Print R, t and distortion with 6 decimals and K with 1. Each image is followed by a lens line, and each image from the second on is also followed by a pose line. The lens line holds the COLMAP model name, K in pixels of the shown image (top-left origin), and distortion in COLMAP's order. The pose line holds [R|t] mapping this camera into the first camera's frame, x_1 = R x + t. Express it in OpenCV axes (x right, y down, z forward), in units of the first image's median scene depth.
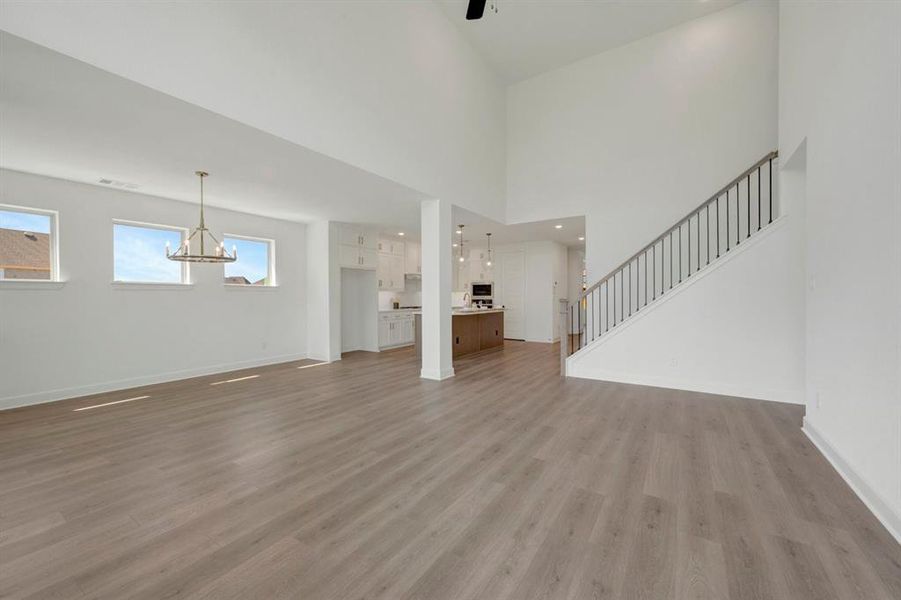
lens RADIAL K [[355.7, 0, 450.0], [0, 355.7, 299.1], [0, 0, 1]] dist [0.001549, 0.000089]
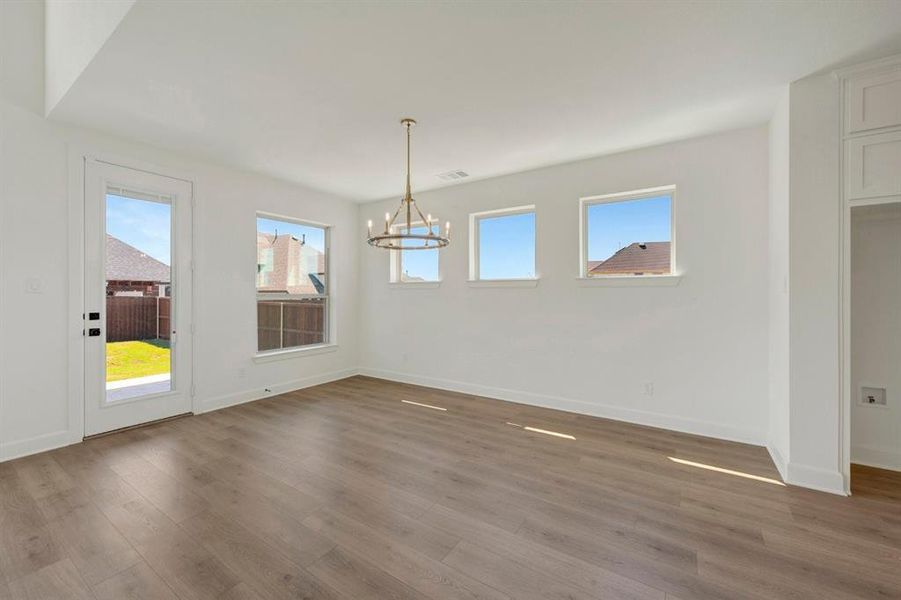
lens RADIAL K [[357.1, 0, 452.5], [0, 357.1, 295.9], [0, 0, 1]] dist [-0.001057, -0.000046]
pose [[0.006142, 0.005865, -0.999964, 0.017759], [-0.013536, 0.999892, 0.005781, -0.010901], [0.999890, 0.013500, 0.006221, 1.078238]]
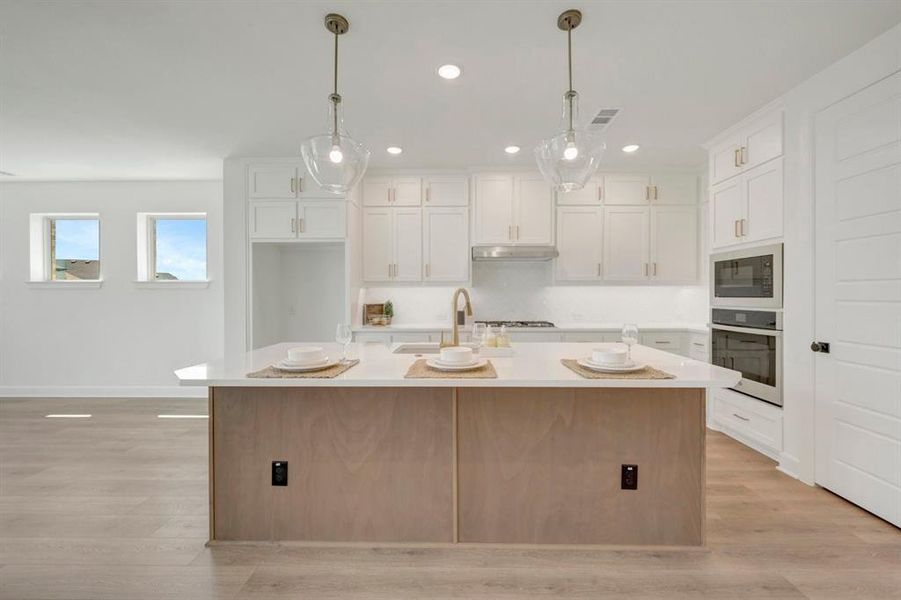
lens RADIAL K [[355.7, 0, 450.0], [0, 355.7, 299.1], [0, 0, 1]] dist [0.001549, 0.000089]
pose [[0.538103, 0.010338, -0.842816, 0.505565], [-0.010528, 0.999929, 0.005544, -0.018626], [0.842813, 0.005890, 0.538174, 1.620578]]
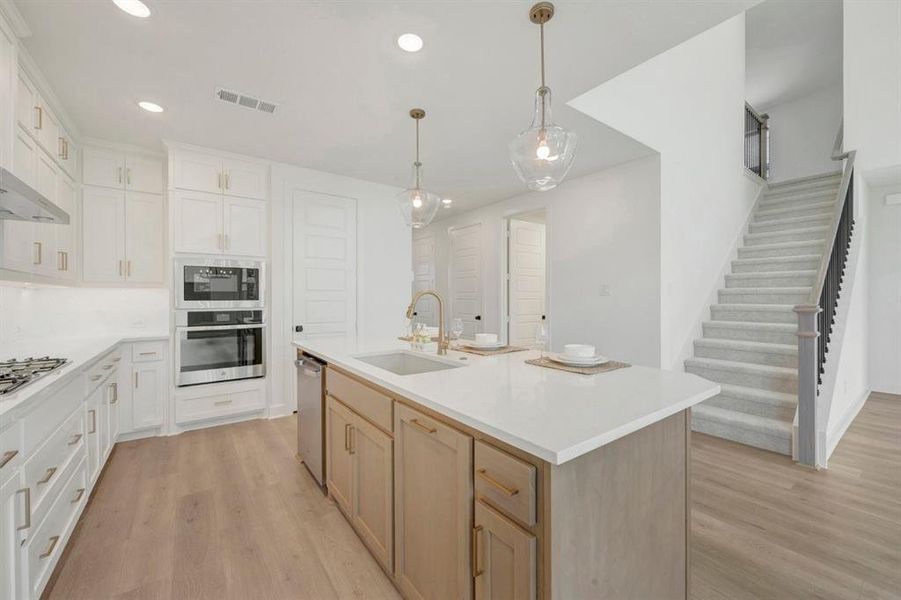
lens RADIAL K [[357.1, 0, 452.5], [0, 357.1, 295.9], [0, 0, 1]] dist [-0.001057, -0.000046]
pose [[0.339253, 0.006353, 0.940674, -0.379931], [0.013241, 0.999846, -0.011528, -0.017536], [-0.940602, 0.016367, 0.339116, 1.698276]]
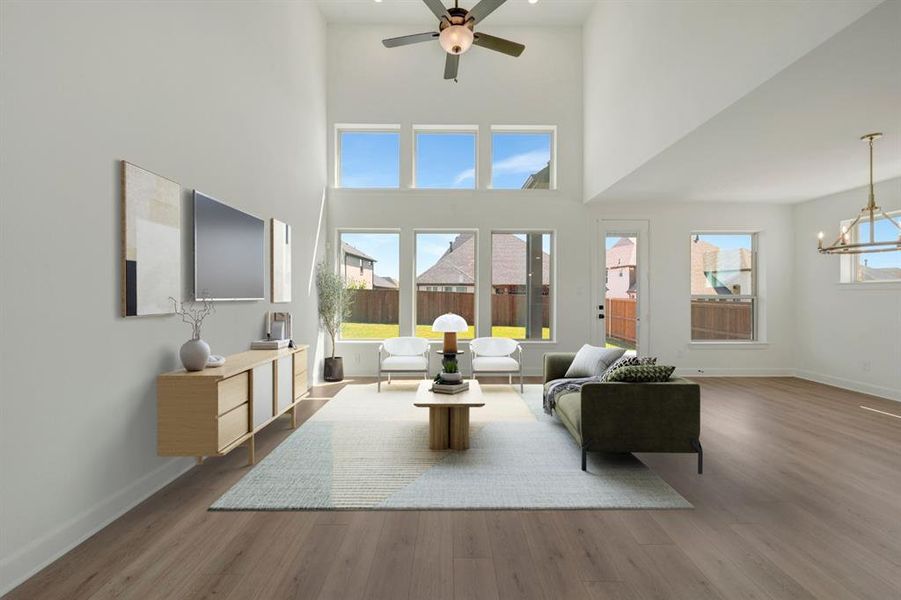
lens RADIAL K [[358.1, 0, 452.0], [0, 358.1, 293.2], [0, 0, 1]] dist [0.001362, -0.000157]
pose [[-0.828595, -0.000458, -0.559848, 0.473971], [-0.006761, 0.999935, 0.009189, -0.015854], [0.559808, 0.011399, -0.828544, 1.127727]]
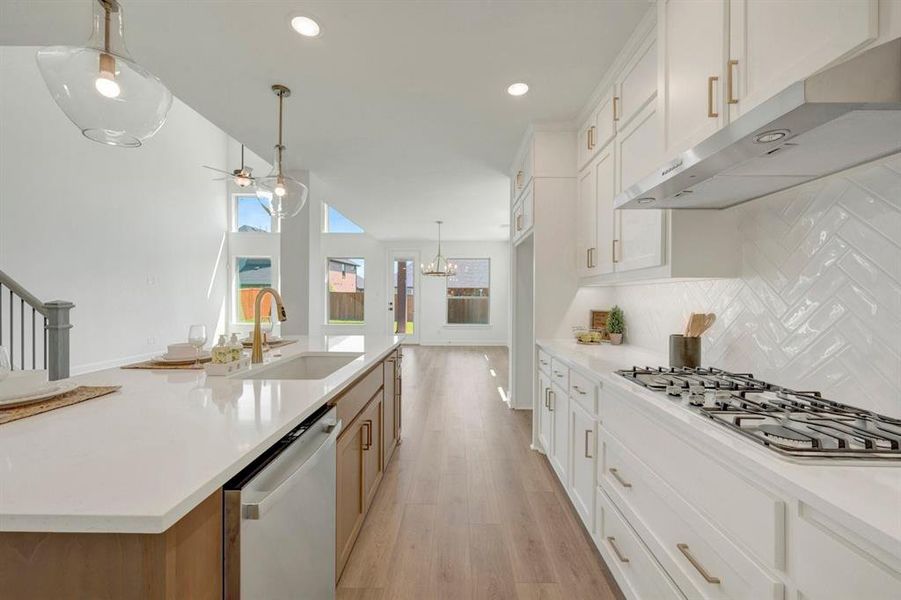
lens RADIAL K [[358.1, 0, 454.0], [0, 358.1, 297.2], [0, 0, 1]] dist [-0.000433, -0.000008]
pose [[-0.839747, 0.001514, -0.542975, 0.143368], [-0.007801, 0.999859, 0.014852, -0.030028], [0.542921, 0.016708, -0.839617, 2.400932]]
